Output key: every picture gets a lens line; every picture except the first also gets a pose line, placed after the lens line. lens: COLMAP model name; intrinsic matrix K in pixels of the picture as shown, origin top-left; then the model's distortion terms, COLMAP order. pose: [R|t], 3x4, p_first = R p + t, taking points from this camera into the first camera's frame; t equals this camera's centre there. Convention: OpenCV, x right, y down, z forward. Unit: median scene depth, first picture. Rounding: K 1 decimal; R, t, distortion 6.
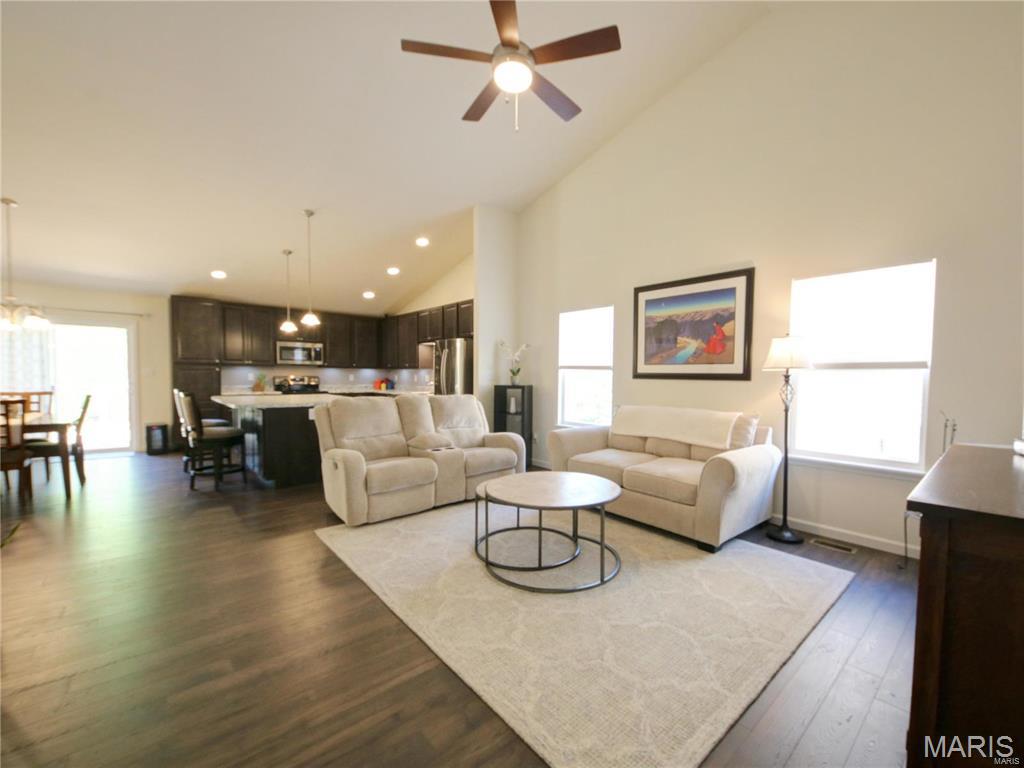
lens RADIAL K [[422.5, 0, 519.1], [0, 422.5, 382.9], [0, 0, 1]] dist [0.020878, -0.000972]
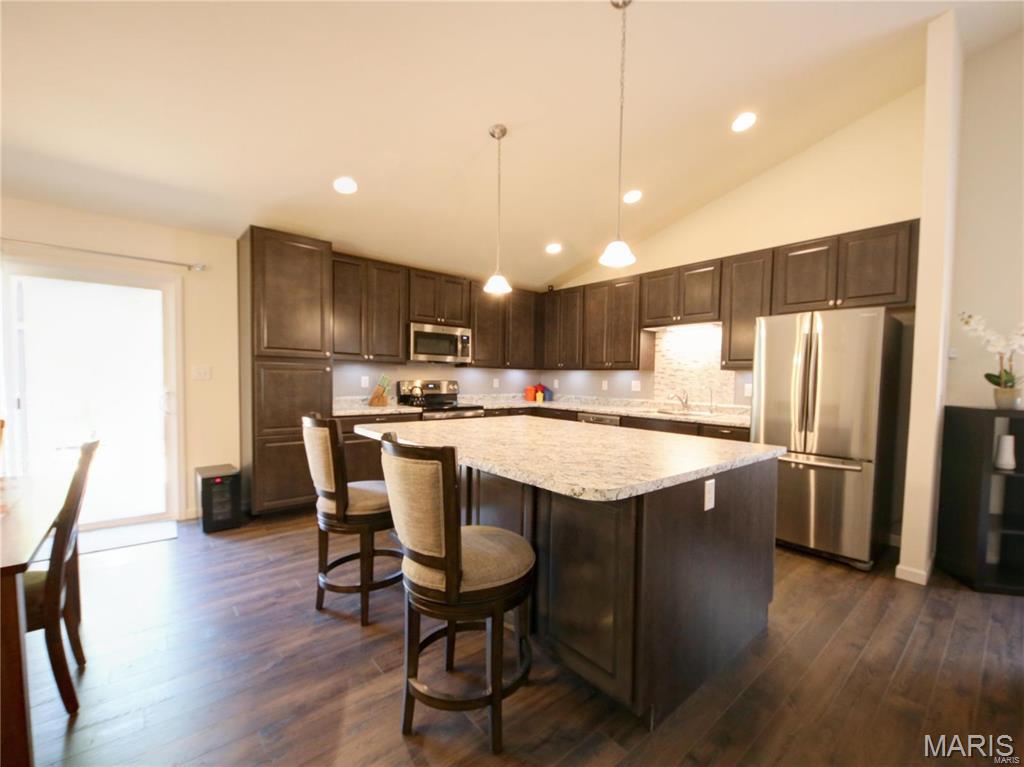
lens RADIAL K [[422.5, 0, 532.9], [0, 422.5, 388.3], [0, 0, 1]] dist [0.020878, -0.000972]
pose [[0.999840, 0.009278, 0.015273, -0.404322], [-0.009373, 0.999937, 0.006161, -0.010459], [-0.015215, -0.006303, 0.999864, 0.403838]]
